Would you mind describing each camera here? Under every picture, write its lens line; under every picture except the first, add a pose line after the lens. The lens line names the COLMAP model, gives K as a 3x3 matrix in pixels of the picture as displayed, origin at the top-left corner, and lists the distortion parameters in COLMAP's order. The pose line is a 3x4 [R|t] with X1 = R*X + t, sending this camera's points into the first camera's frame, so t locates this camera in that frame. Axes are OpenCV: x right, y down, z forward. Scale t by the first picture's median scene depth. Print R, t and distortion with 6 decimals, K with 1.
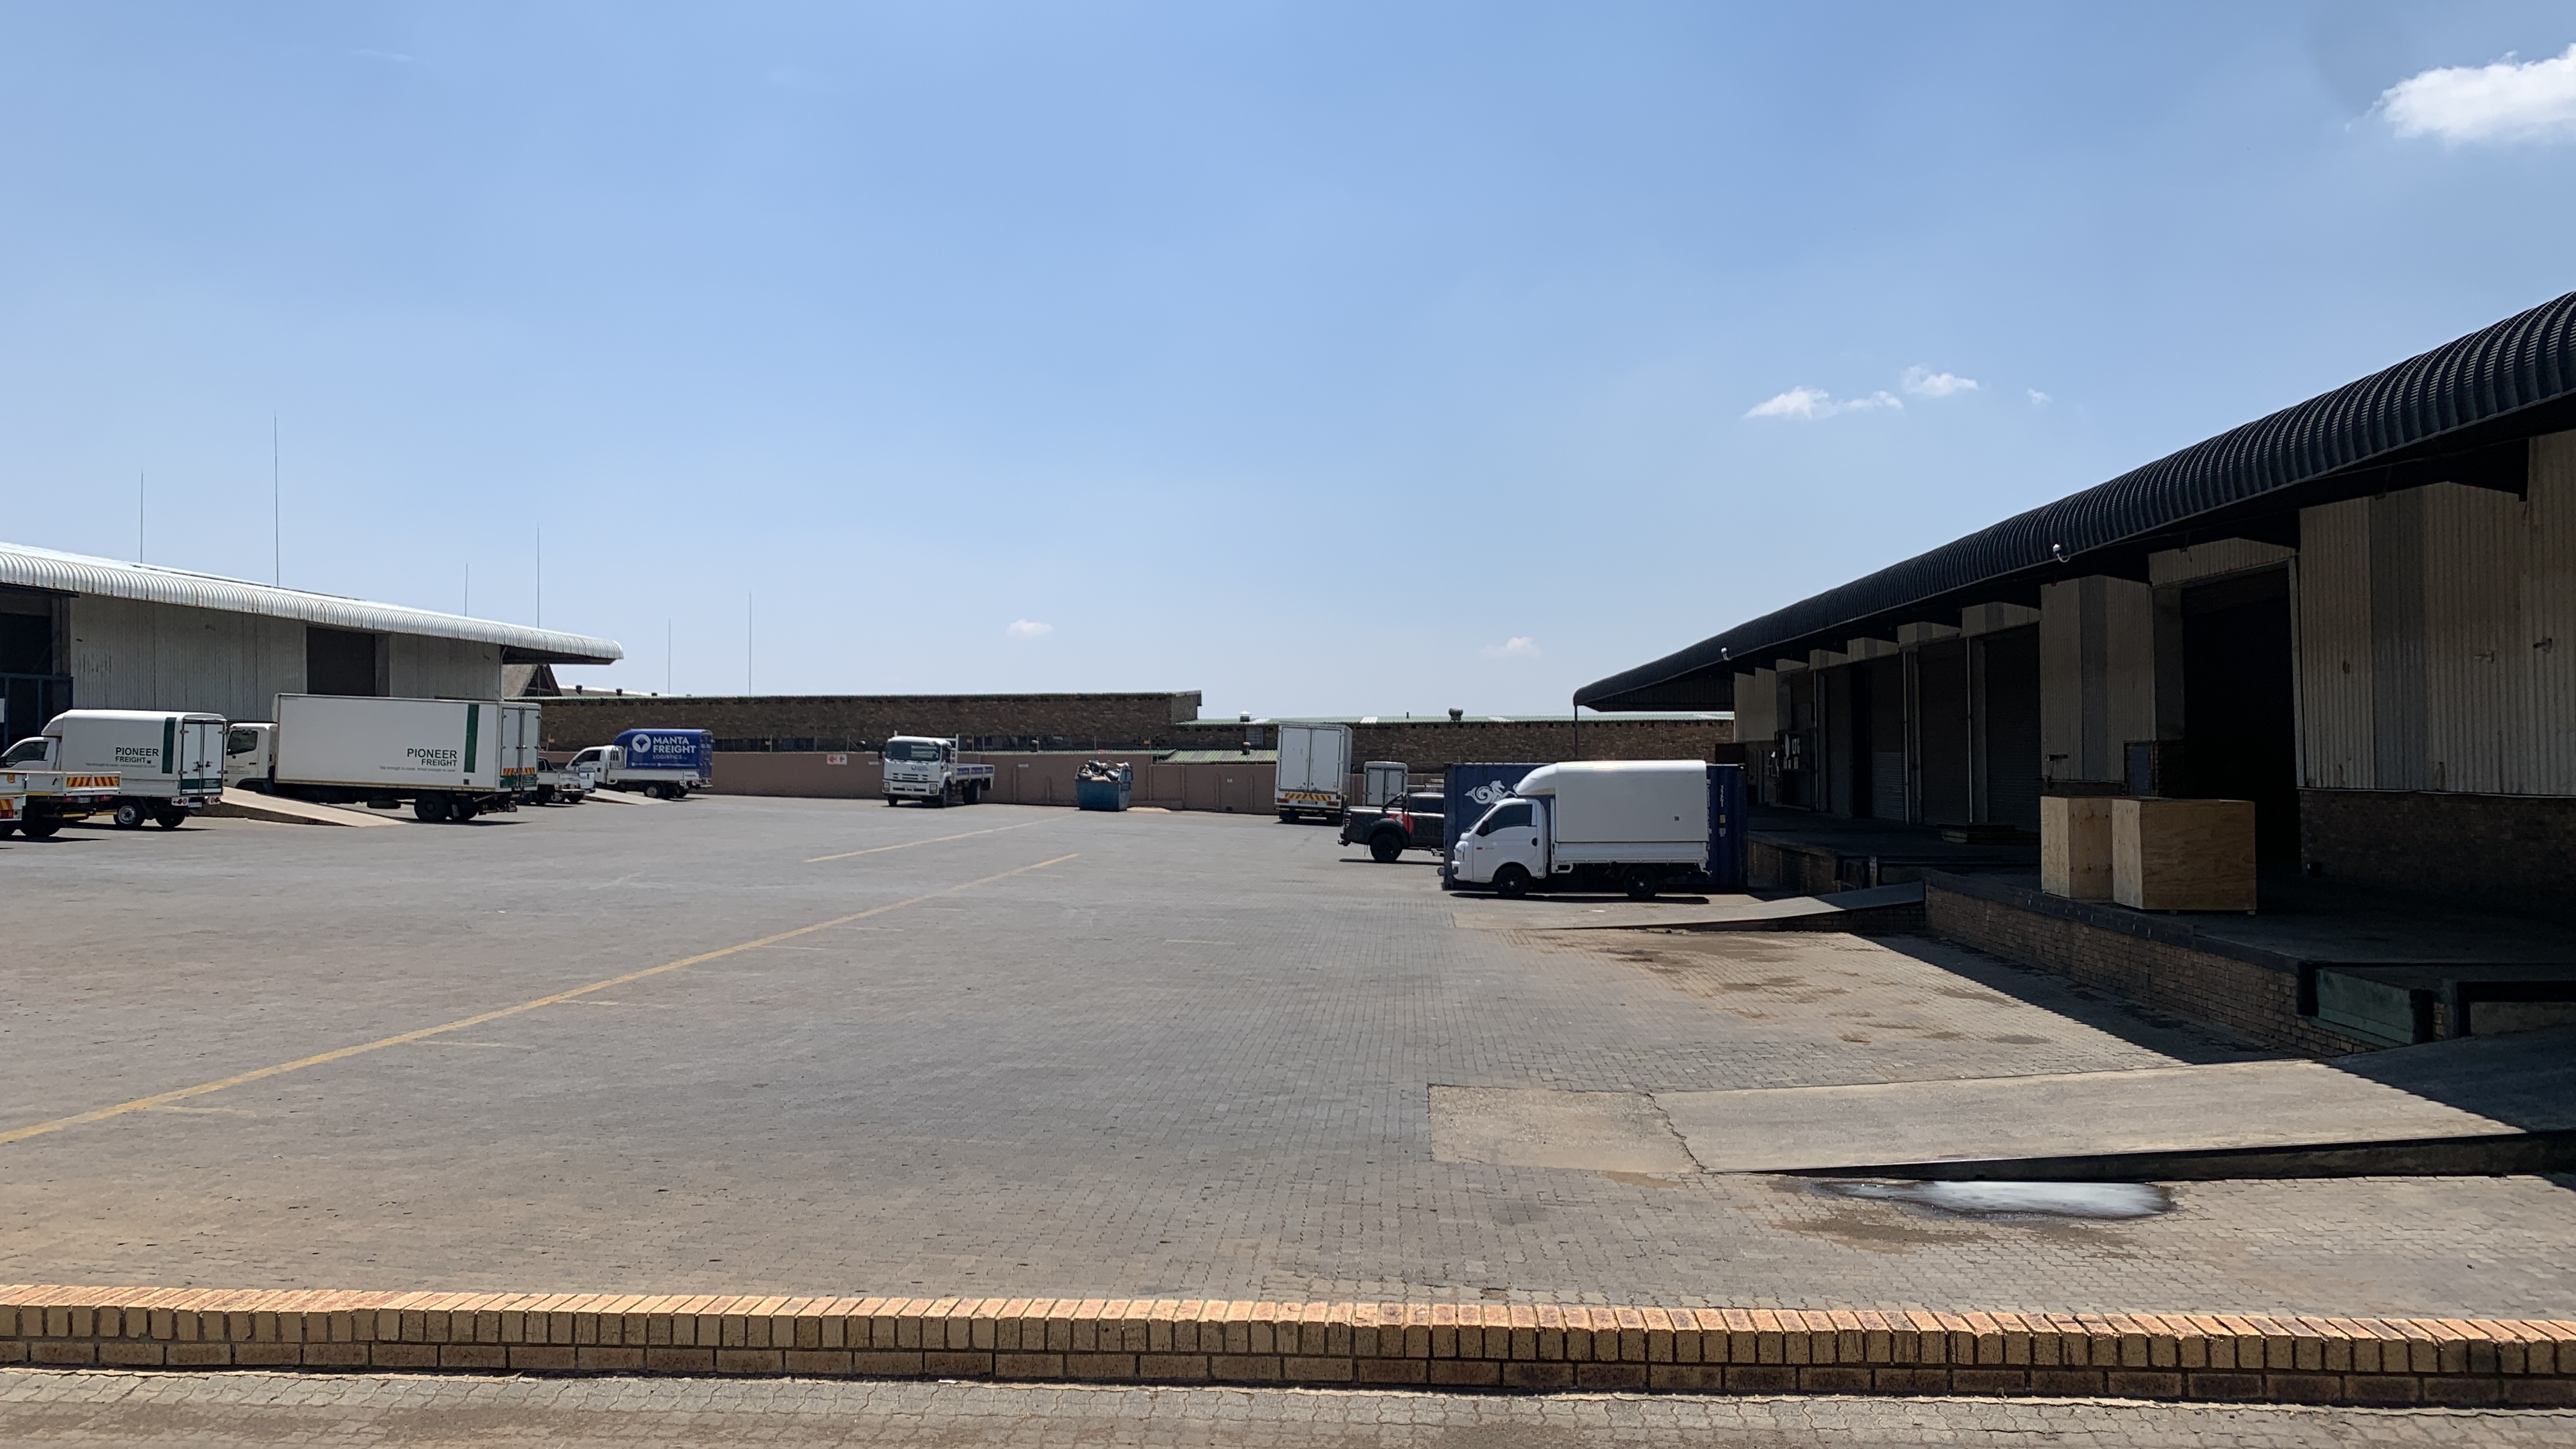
lens RADIAL K [[1964.9, 0, 1278.3], [0, 1964.9, 737.4], [0, 0, 1]] dist [0.037066, -0.044526]
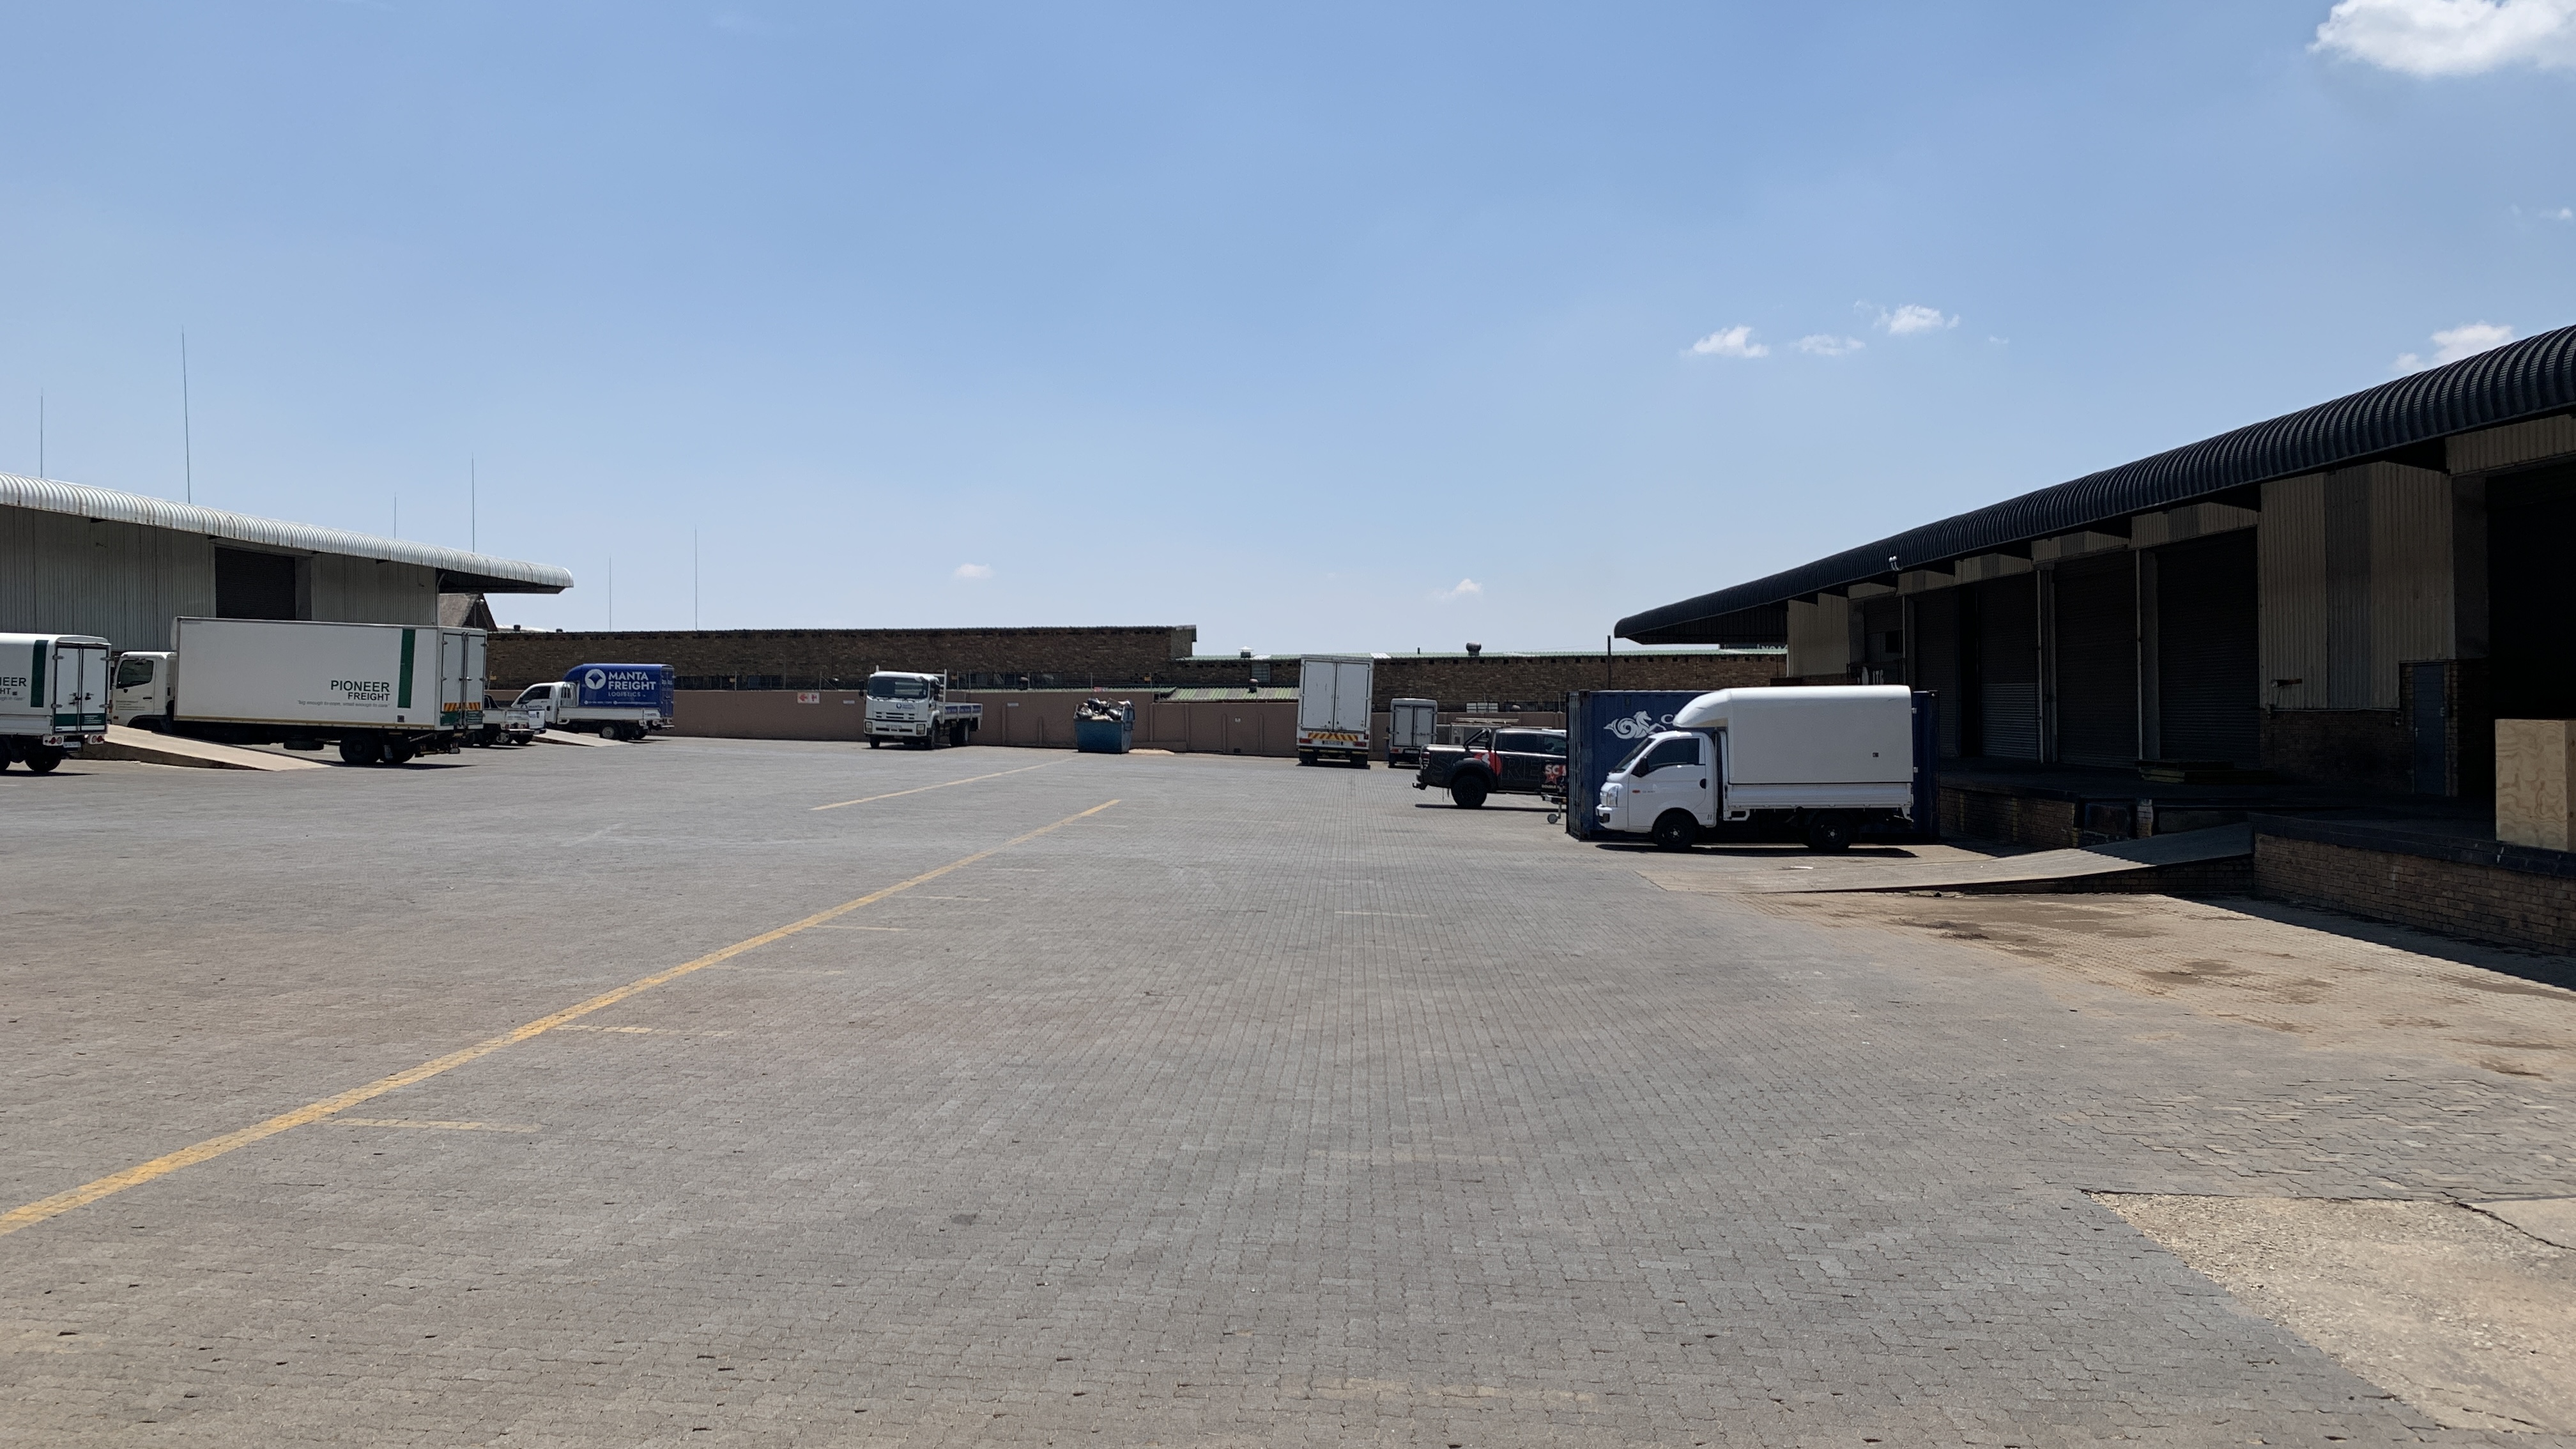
lens RADIAL K [[1964.9, 0, 1294.0], [0, 1964.9, 689.5], [0, 0, 1]] dist [0.037066, -0.044526]
pose [[0.999332, -0.001487, 0.036528, -0.052806], [0.001370, 0.999994, 0.003229, 0.007540], [-0.036533, -0.003177, 0.999327, 0.123671]]
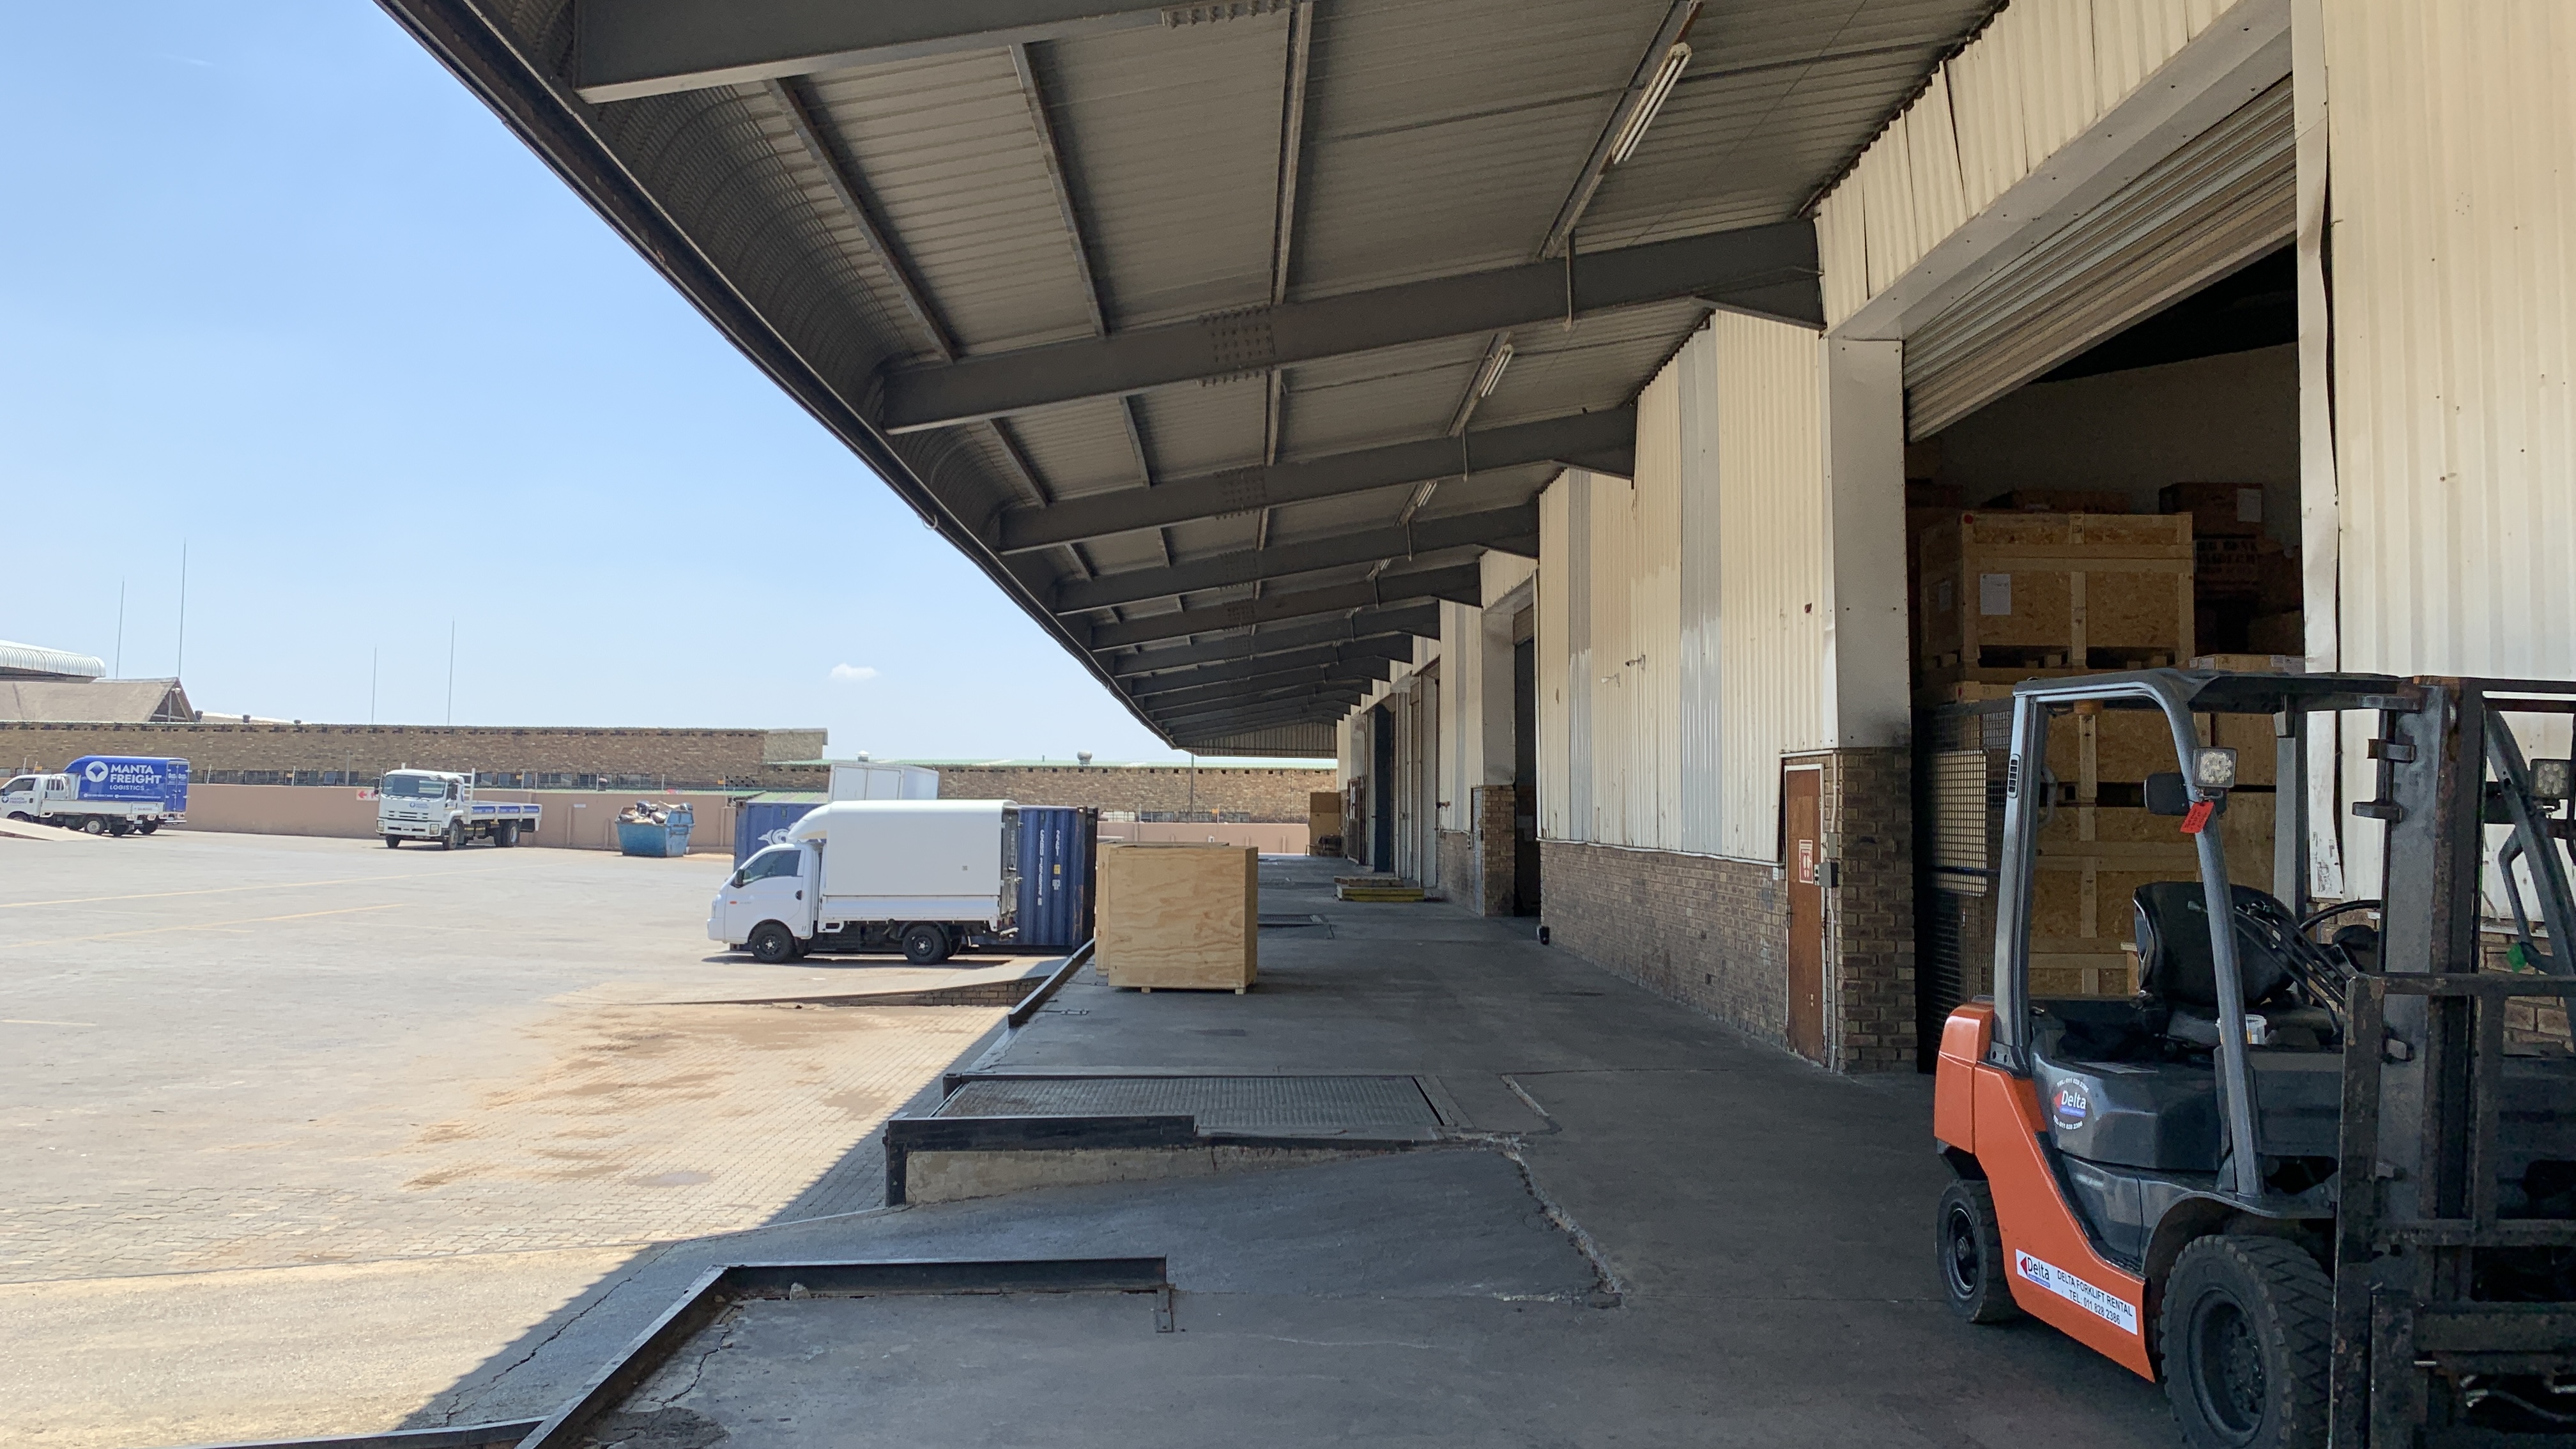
lens RADIAL K [[1964.9, 0, 1312.6], [0, 1964.9, 702.3], [0, 0, 1]] dist [0.037066, -0.044526]
pose [[0.994704, 0.022184, 0.100362, 0.188967], [-0.017689, 0.998809, -0.045463, 0.003876], [-0.101251, 0.043447, 0.993912, 0.096456]]
